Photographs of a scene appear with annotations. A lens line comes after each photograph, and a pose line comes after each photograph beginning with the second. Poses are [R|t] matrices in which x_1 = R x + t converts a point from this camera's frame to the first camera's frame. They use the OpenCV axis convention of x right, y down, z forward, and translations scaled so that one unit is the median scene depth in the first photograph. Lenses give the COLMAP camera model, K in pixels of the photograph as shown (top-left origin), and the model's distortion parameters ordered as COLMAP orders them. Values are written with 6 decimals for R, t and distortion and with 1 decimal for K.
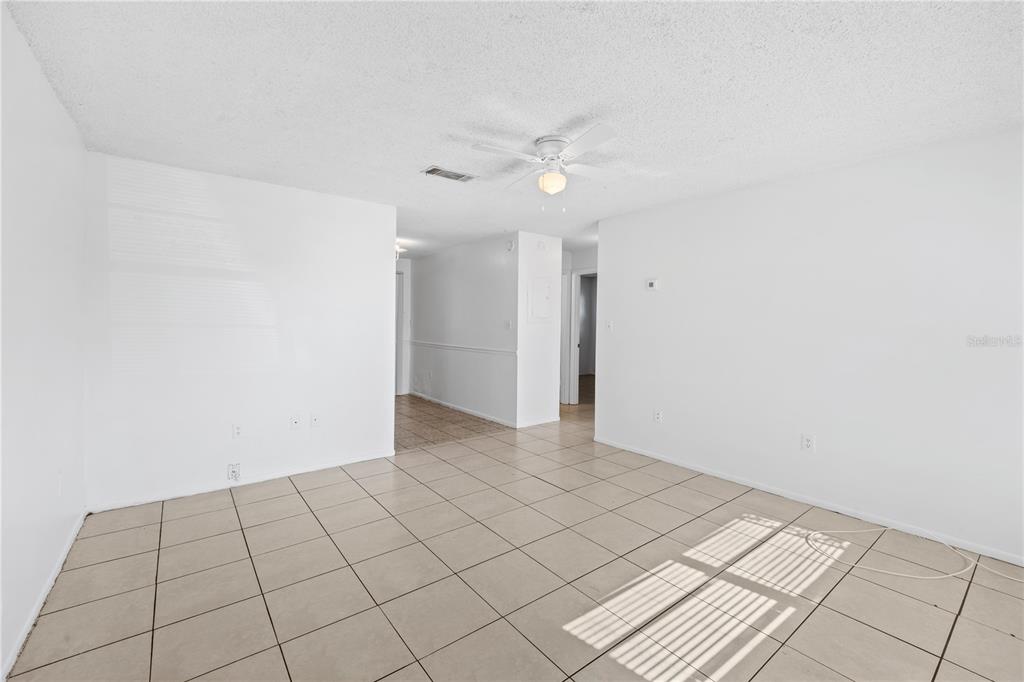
lens RADIAL K [[431.8, 0, 508.7], [0, 431.8, 340.2], [0, 0, 1]] dist [-0.031644, 0.001910]
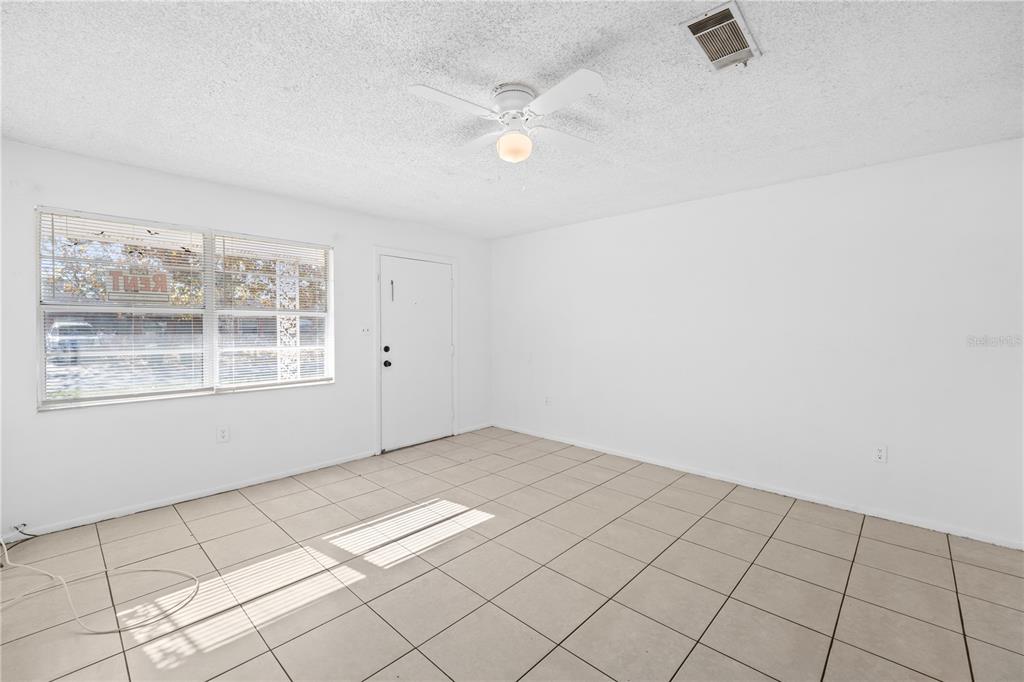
lens RADIAL K [[431.8, 0, 514.7], [0, 431.8, 336.9], [0, 0, 1]] dist [-0.031644, 0.001910]
pose [[-0.985269, -0.006000, -0.170908, 0.262248], [-0.017802, 0.997553, 0.067603, -0.087777], [0.170084, 0.069649, -0.982965, 2.011368]]
